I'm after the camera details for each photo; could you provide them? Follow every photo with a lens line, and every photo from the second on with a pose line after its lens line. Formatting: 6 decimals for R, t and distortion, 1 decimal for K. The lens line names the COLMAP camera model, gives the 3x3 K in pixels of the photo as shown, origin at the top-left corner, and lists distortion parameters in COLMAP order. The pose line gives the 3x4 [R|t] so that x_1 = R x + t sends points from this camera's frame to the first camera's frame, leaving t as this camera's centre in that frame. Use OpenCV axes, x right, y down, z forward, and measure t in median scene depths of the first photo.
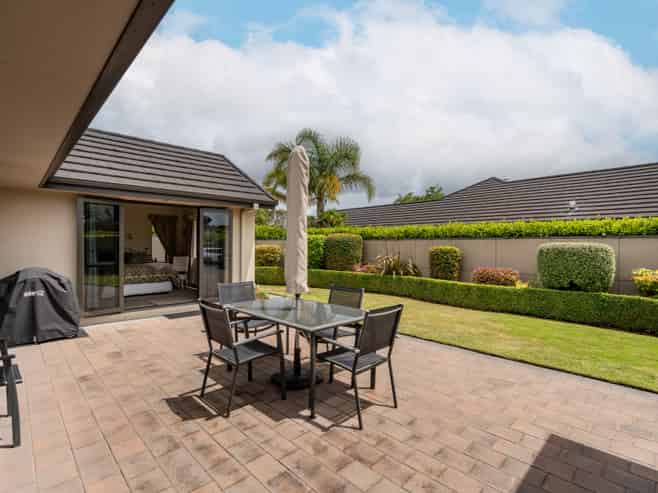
lens RADIAL K [[328.1, 0, 326.5], [0, 328.1, 246.5], [0, 0, 1]] dist [0.002348, 0.000306]
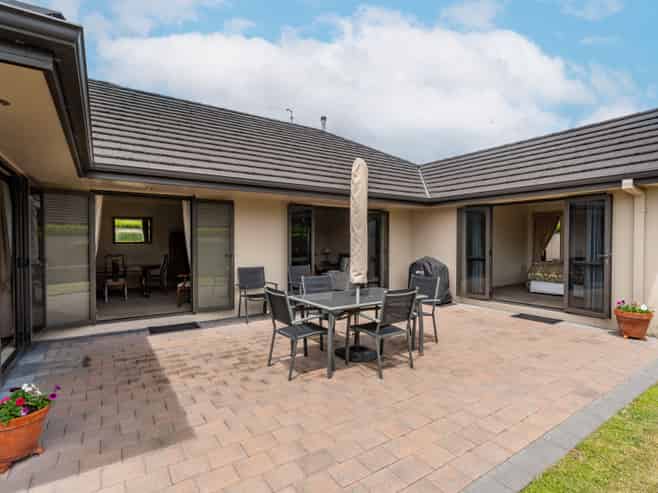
lens RADIAL K [[328.1, 0, 326.5], [0, 328.1, 246.5], [0, 0, 1]] dist [0.002348, 0.000306]
pose [[-0.165810, 0.010499, -0.986102, 1.162241], [-0.006471, 0.999910, 0.011734, -0.004184], [0.986136, 0.008326, -0.165728, 1.143689]]
